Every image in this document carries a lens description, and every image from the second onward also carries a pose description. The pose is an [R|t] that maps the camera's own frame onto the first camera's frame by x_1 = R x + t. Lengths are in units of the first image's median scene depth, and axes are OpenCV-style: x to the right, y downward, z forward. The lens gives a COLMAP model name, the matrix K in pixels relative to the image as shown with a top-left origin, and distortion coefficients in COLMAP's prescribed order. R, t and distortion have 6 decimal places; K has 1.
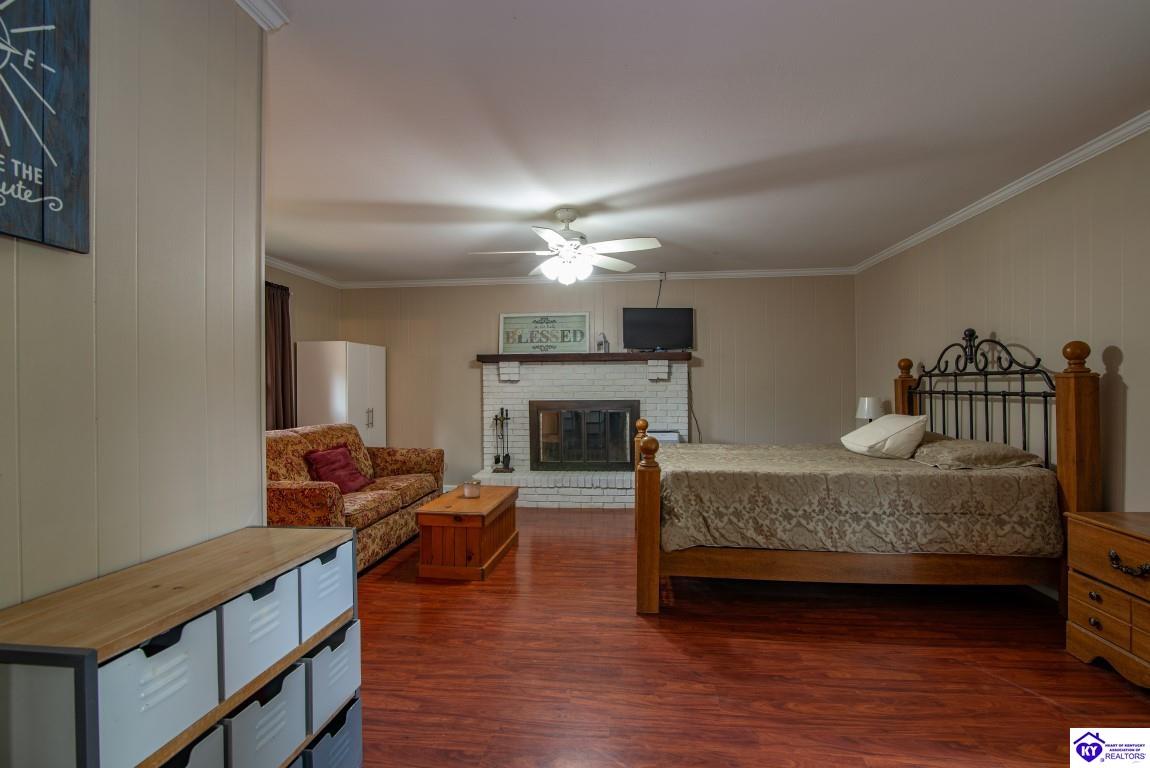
lens RADIAL K [[533.7, 0, 572.3], [0, 533.7, 393.8], [0, 0, 1]] dist [-0.019997, -0.000891]
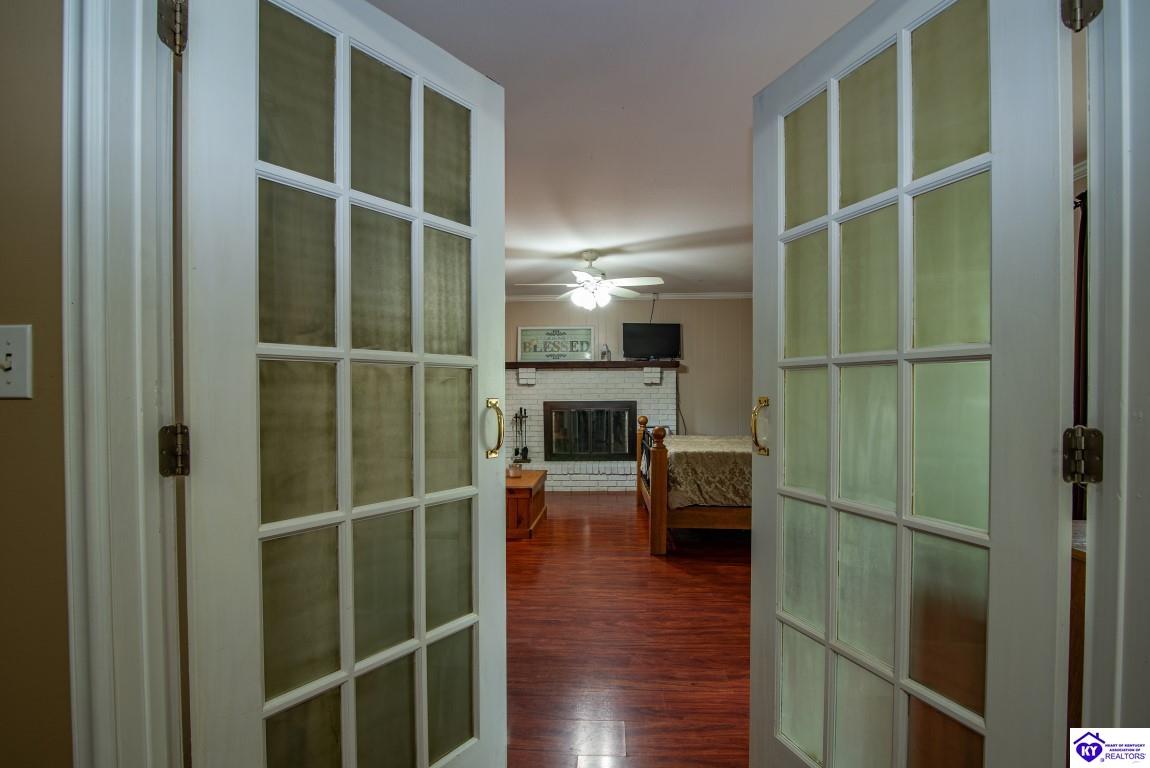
lens RADIAL K [[552.6, 0, 598.4], [0, 552.6, 404.8], [0, 0, 1]] dist [-0.002885, -0.006354]
pose [[0.994638, -0.001191, 0.103413, -0.090402], [-0.000458, 0.999873, 0.015926, 0.000932], [-0.103418, -0.015888, 0.994511, -0.227989]]
